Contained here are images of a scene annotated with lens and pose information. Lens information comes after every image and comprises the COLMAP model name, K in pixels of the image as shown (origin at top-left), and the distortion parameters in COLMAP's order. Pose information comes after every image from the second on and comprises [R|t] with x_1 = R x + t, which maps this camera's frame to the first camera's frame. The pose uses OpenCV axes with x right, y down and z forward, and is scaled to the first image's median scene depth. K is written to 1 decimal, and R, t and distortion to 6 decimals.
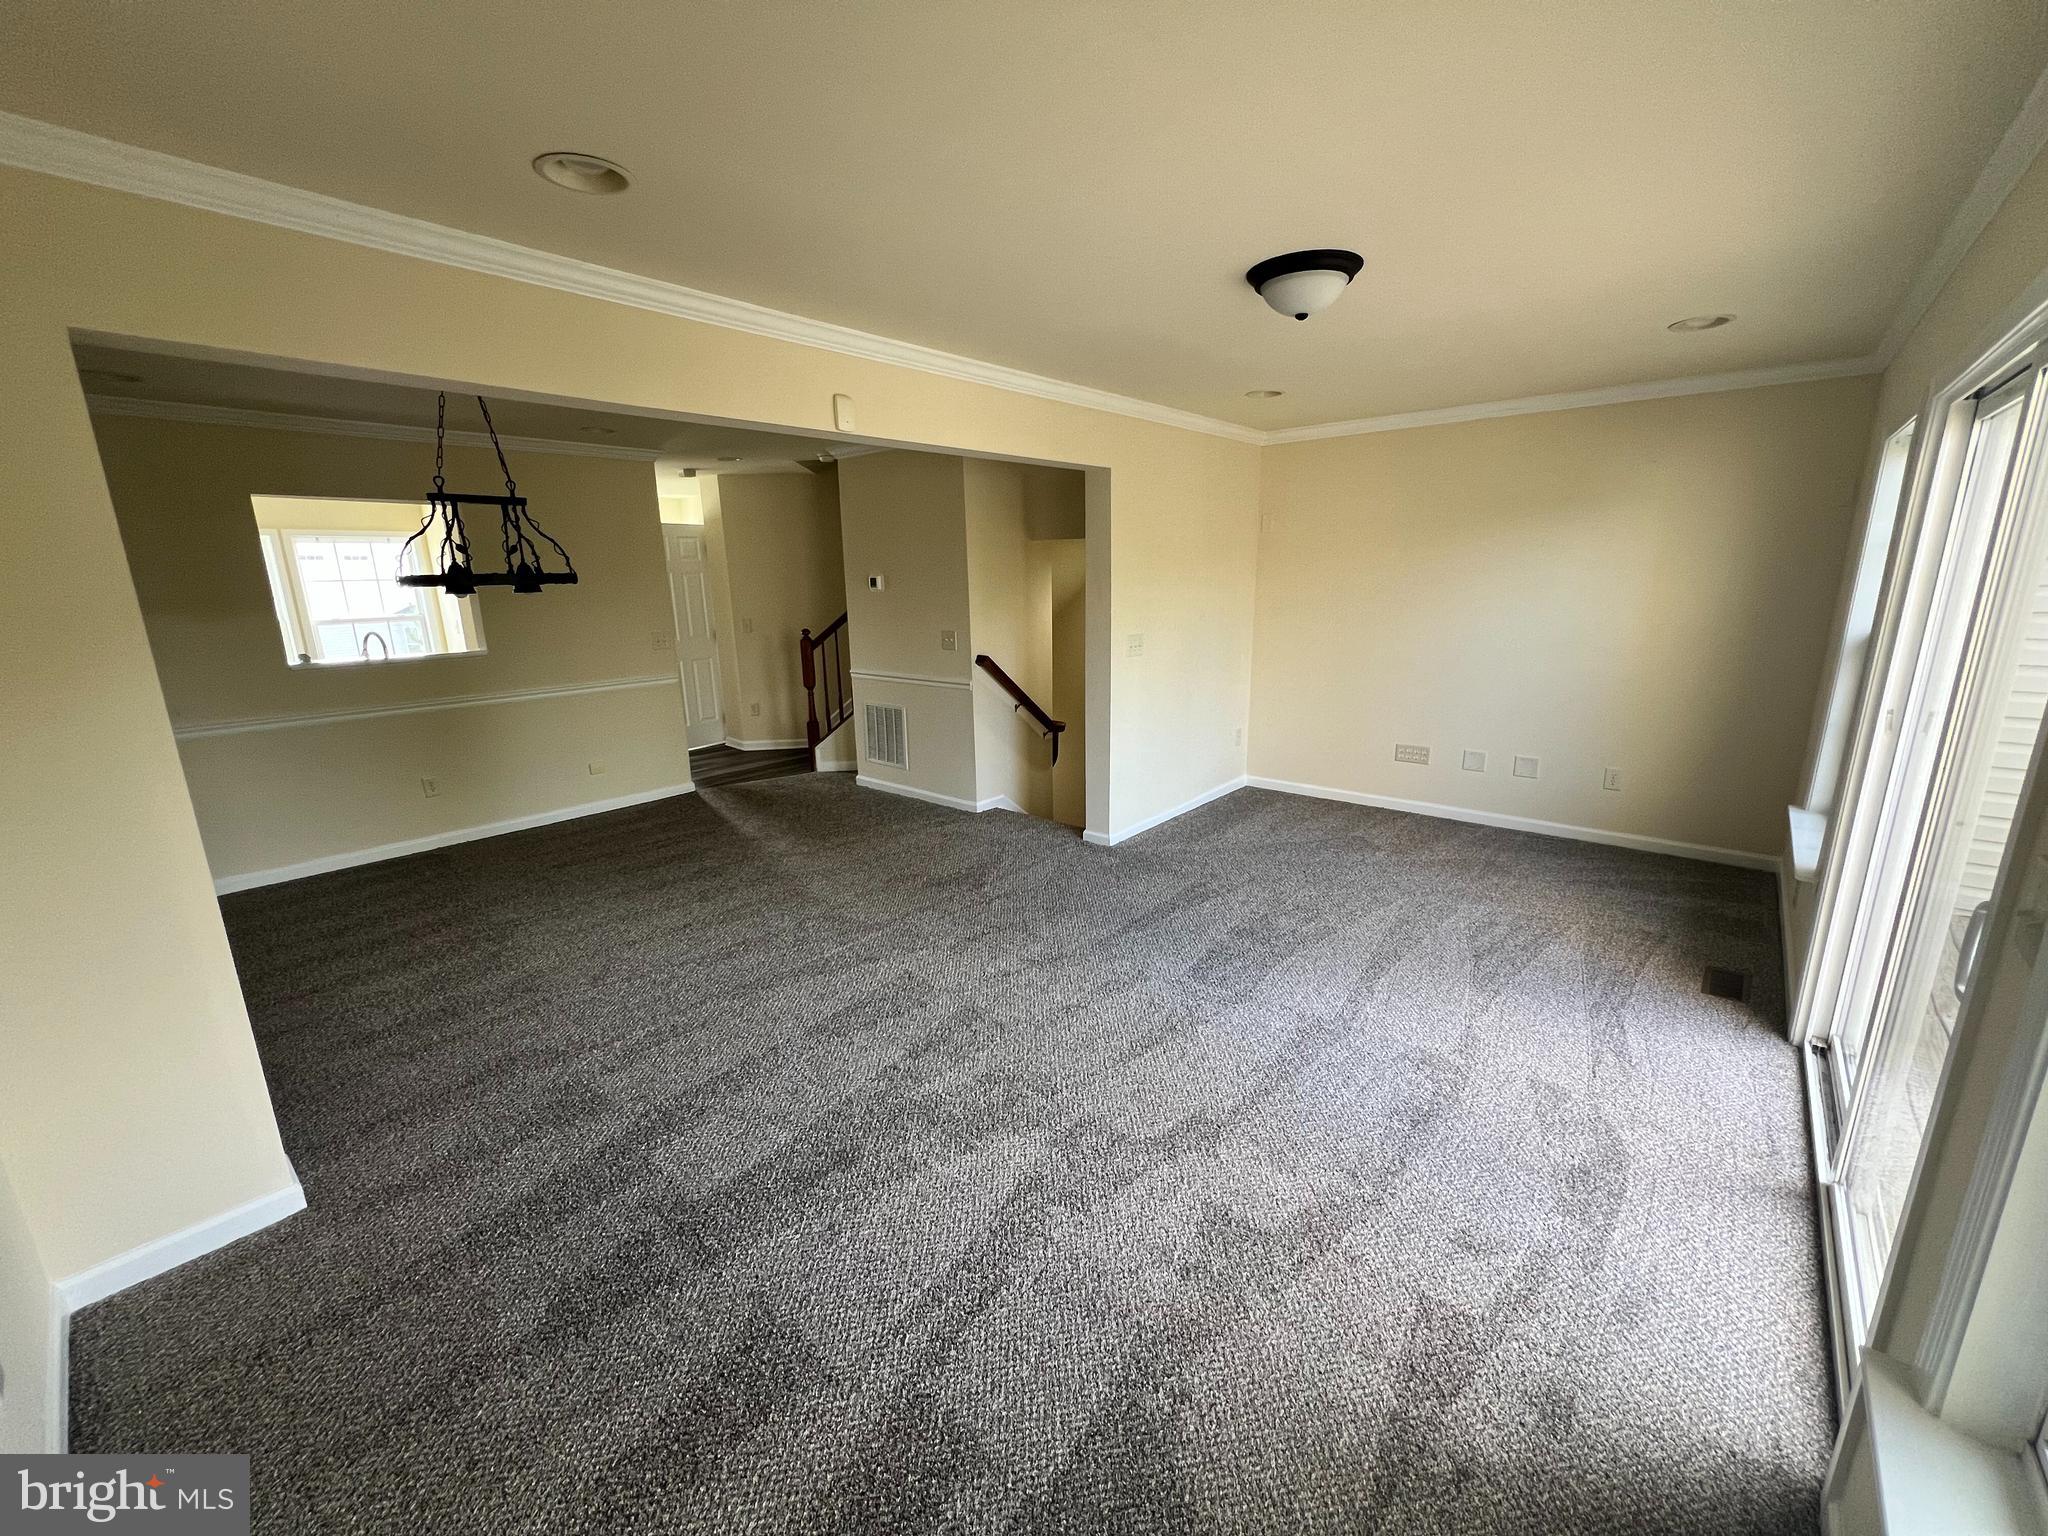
lens RADIAL K [[824.1, 0, 1011.7], [0, 824.1, 764.9], [0, 0, 1]] dist [0.017694, 0.000741]
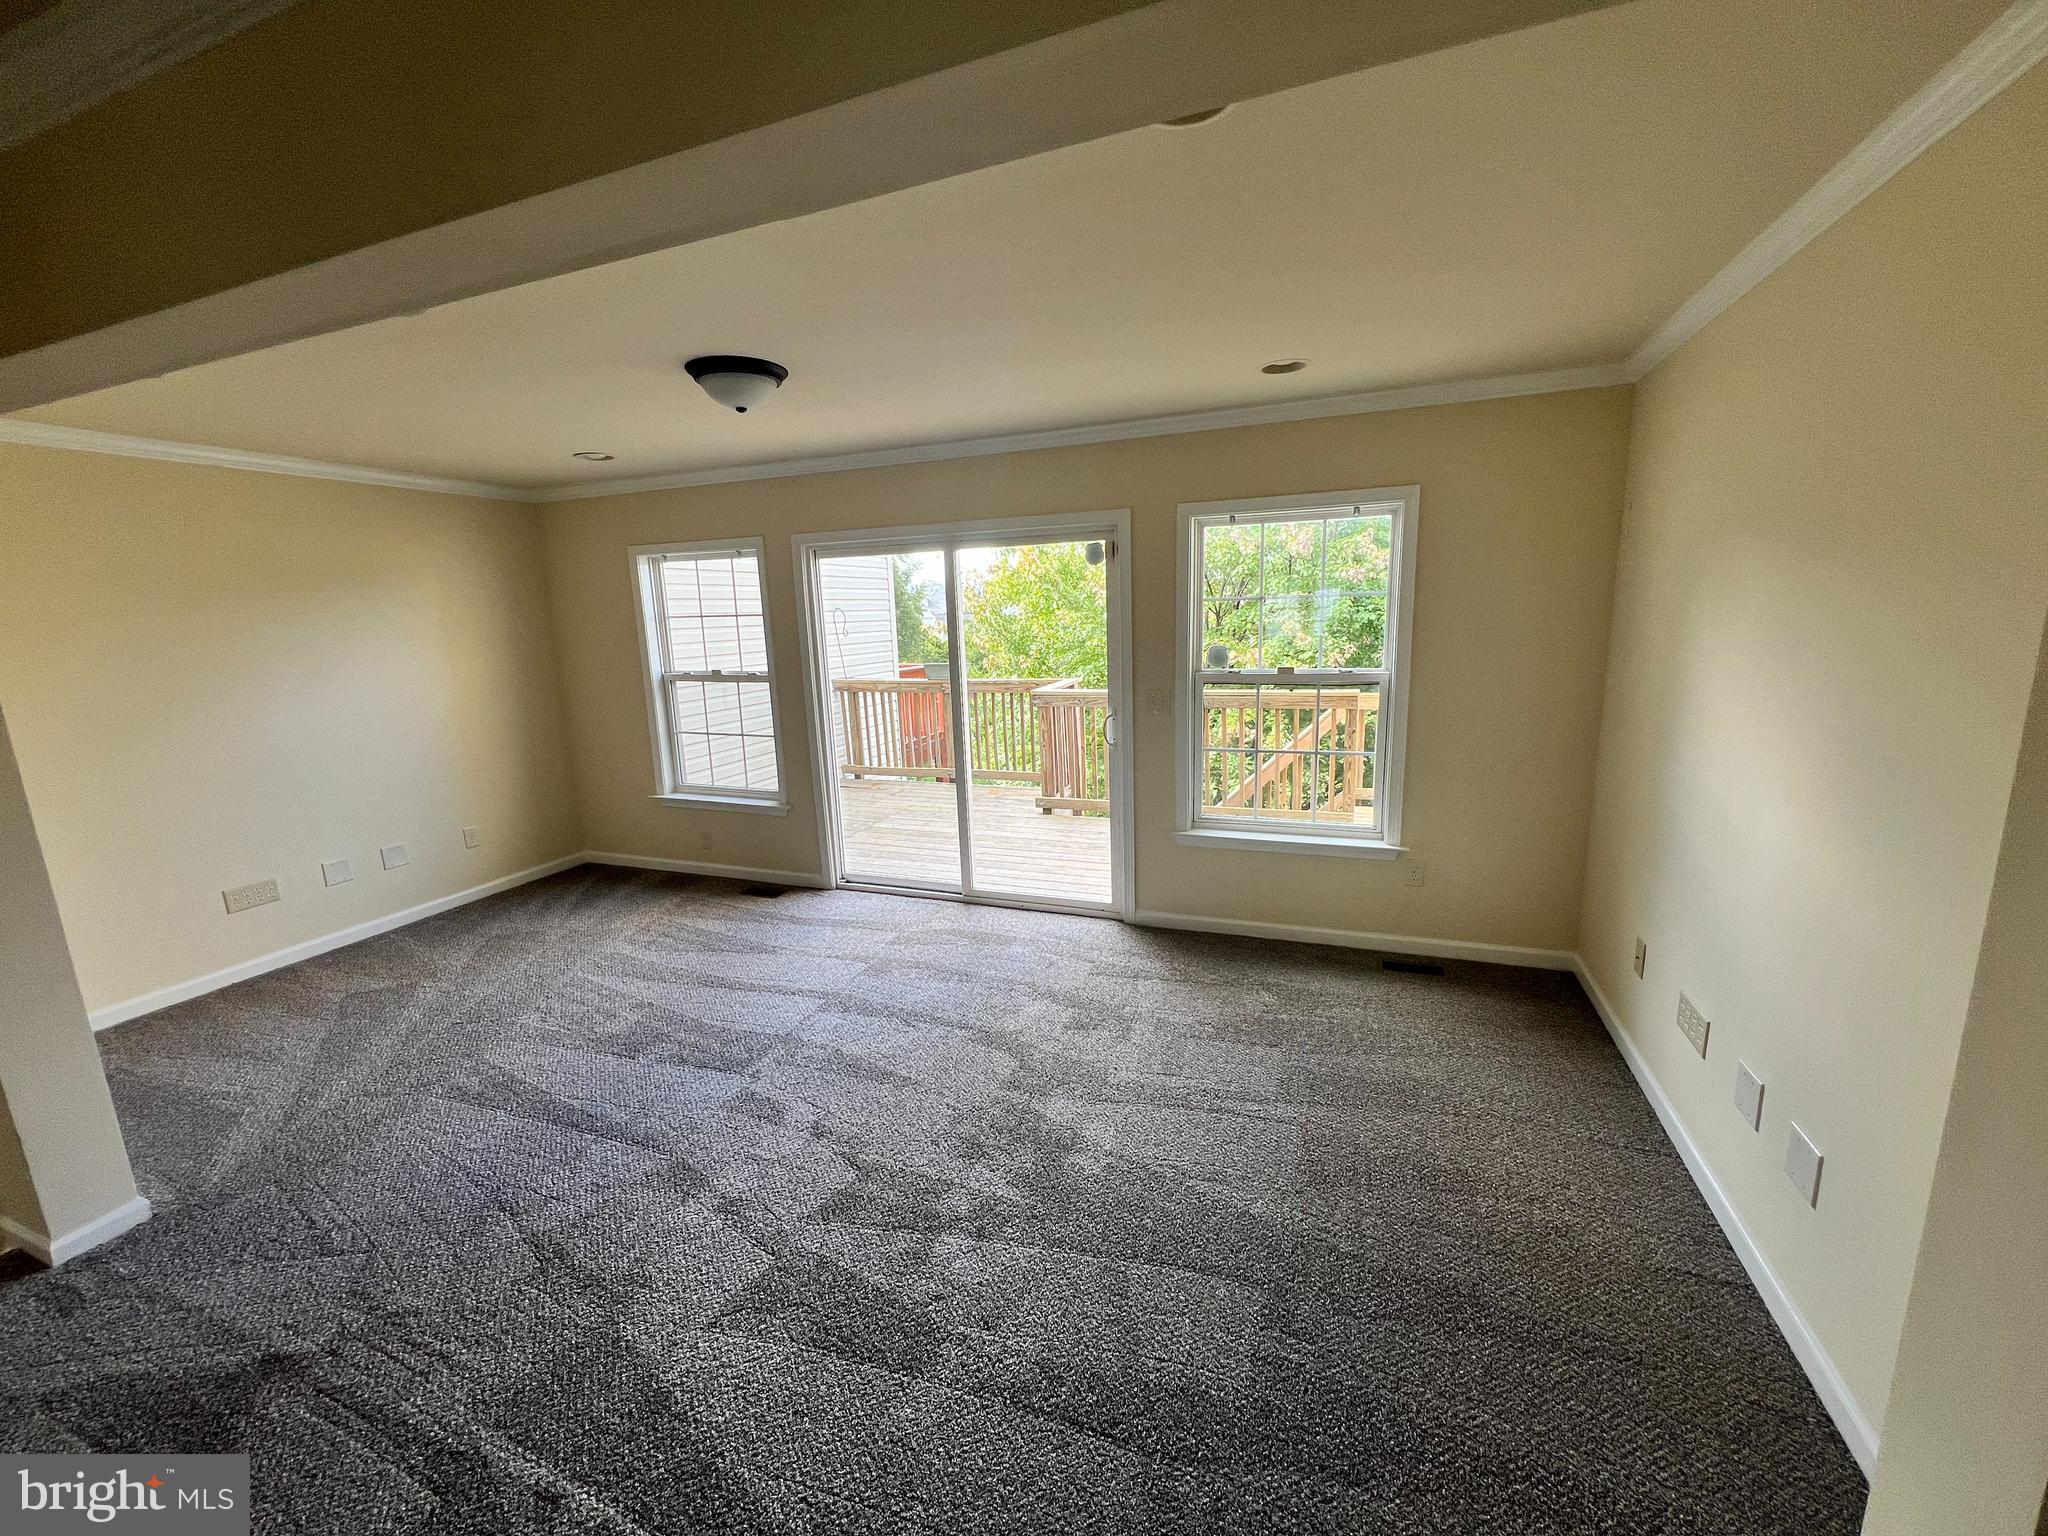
lens RADIAL K [[824.1, 0, 1040.6], [0, 824.1, 773.4], [0, 0, 1]] dist [0.017694, 0.000741]
pose [[-0.344626, -0.157746, 0.925391, -0.693189], [0.253982, 0.933346, 0.253688, -0.199370], [-0.903729, 0.322461, -0.281590, 0.843959]]
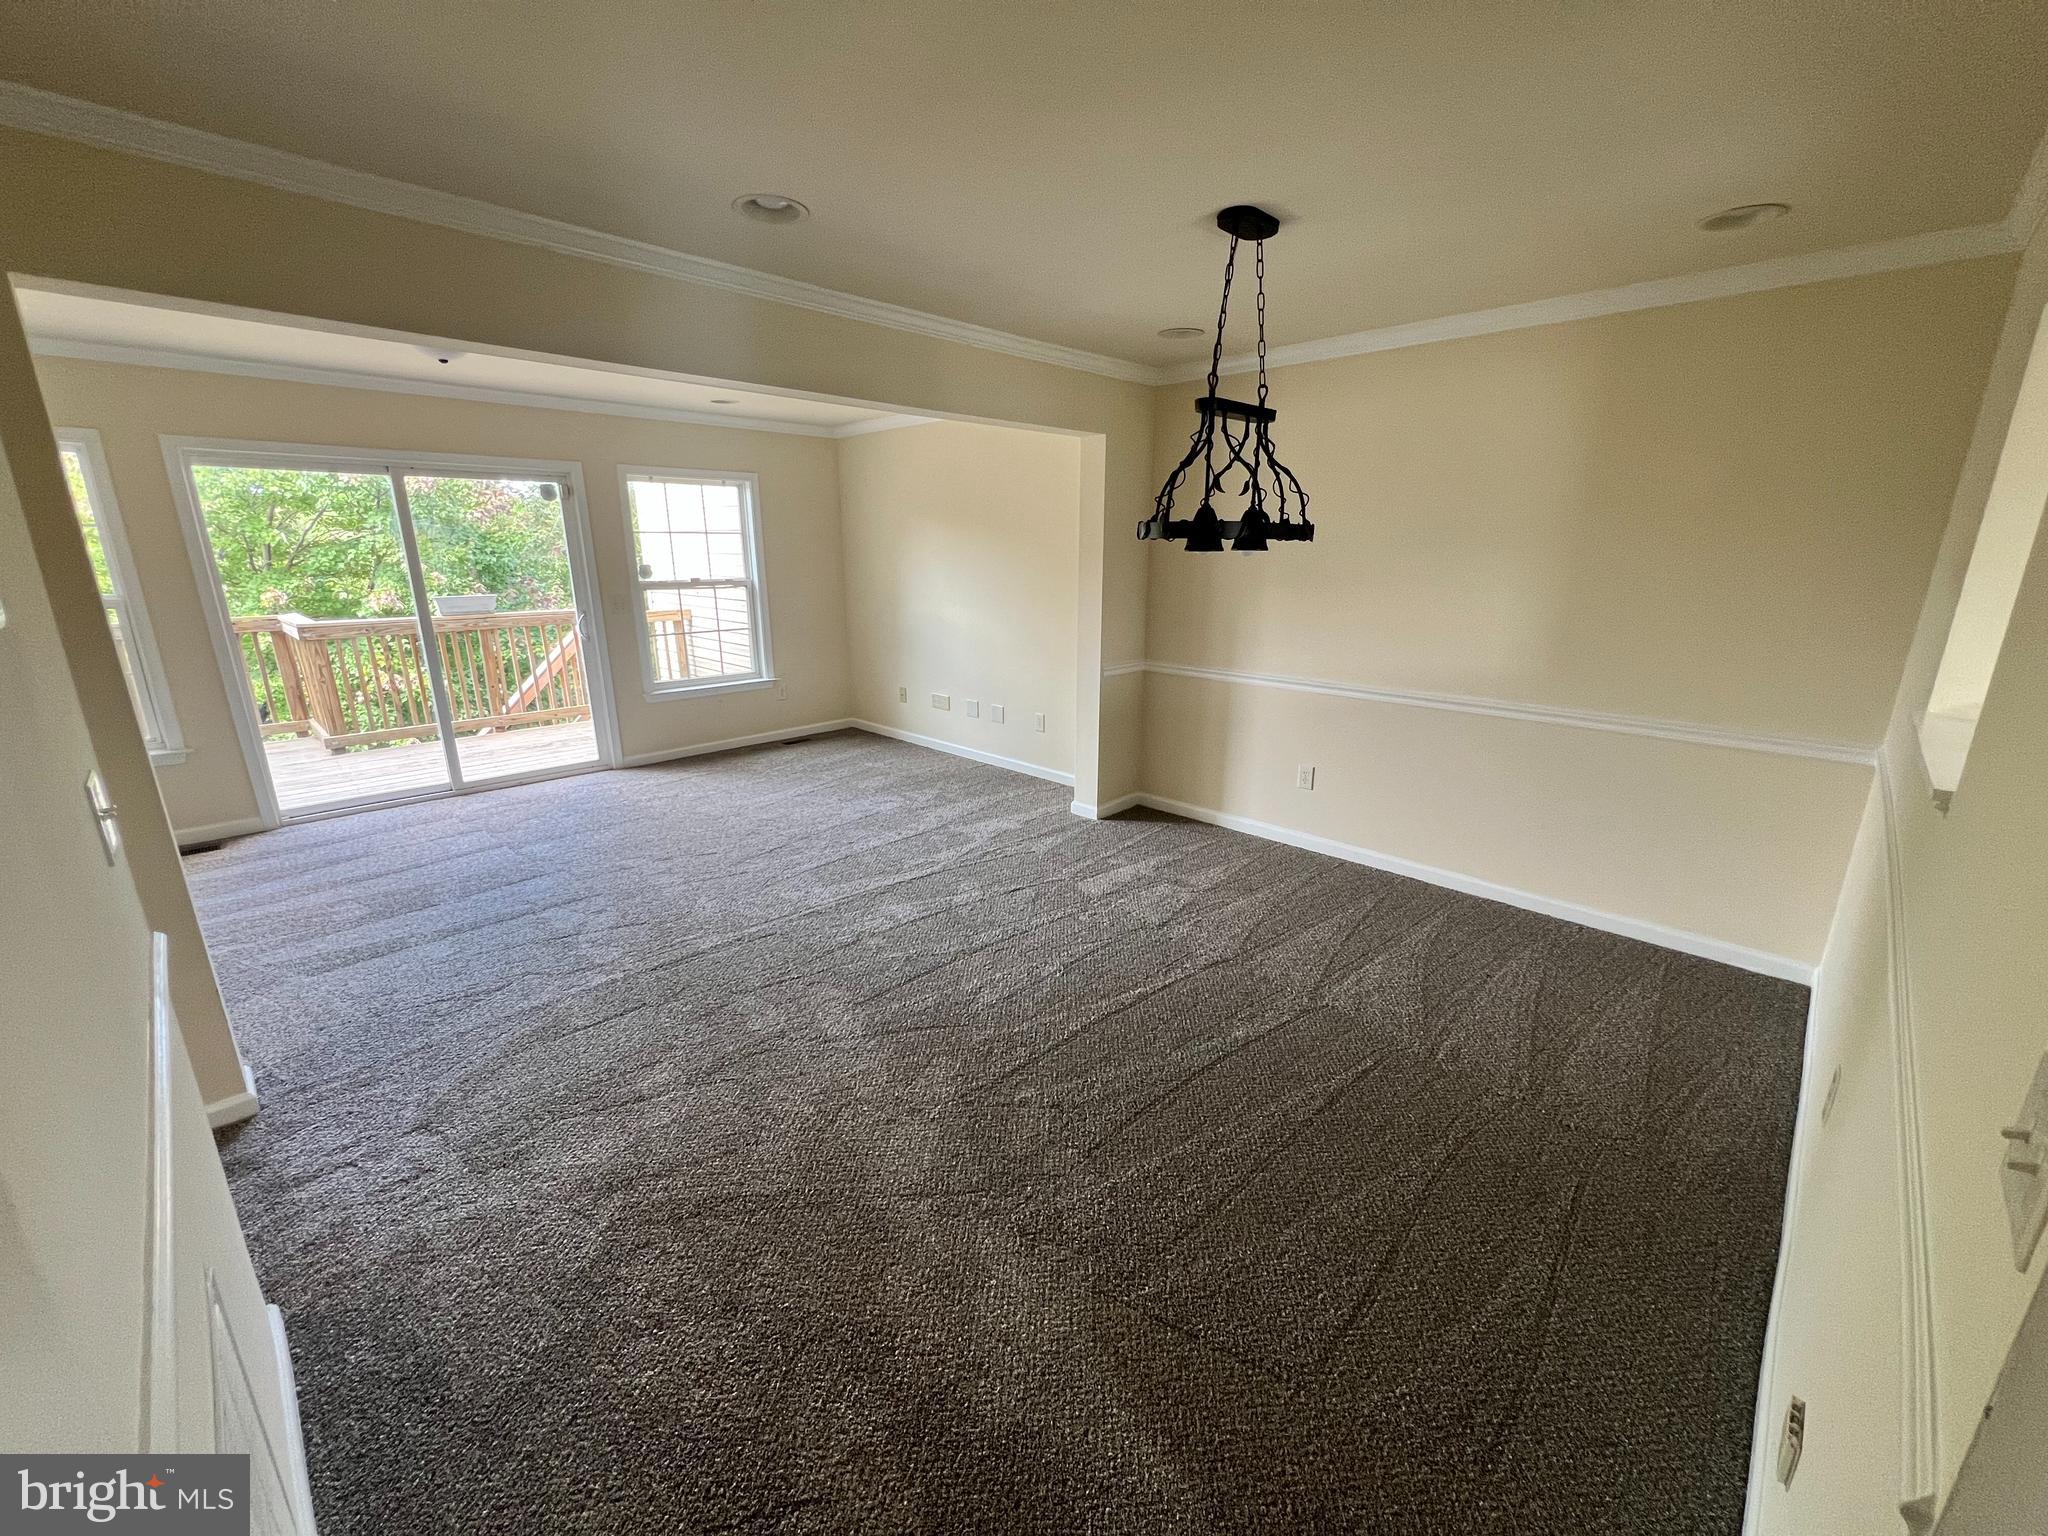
lens RADIAL K [[824.1, 0, 1011.2], [0, 824.1, 779.6], [0, 0, 1]] dist [0.017694, 0.000741]
pose [[-0.997524, 0.001433, 0.070311, -0.558772], [0.035505, 0.873277, 0.485929, -0.437853], [-0.060705, 0.487223, -0.871165, 1.947218]]
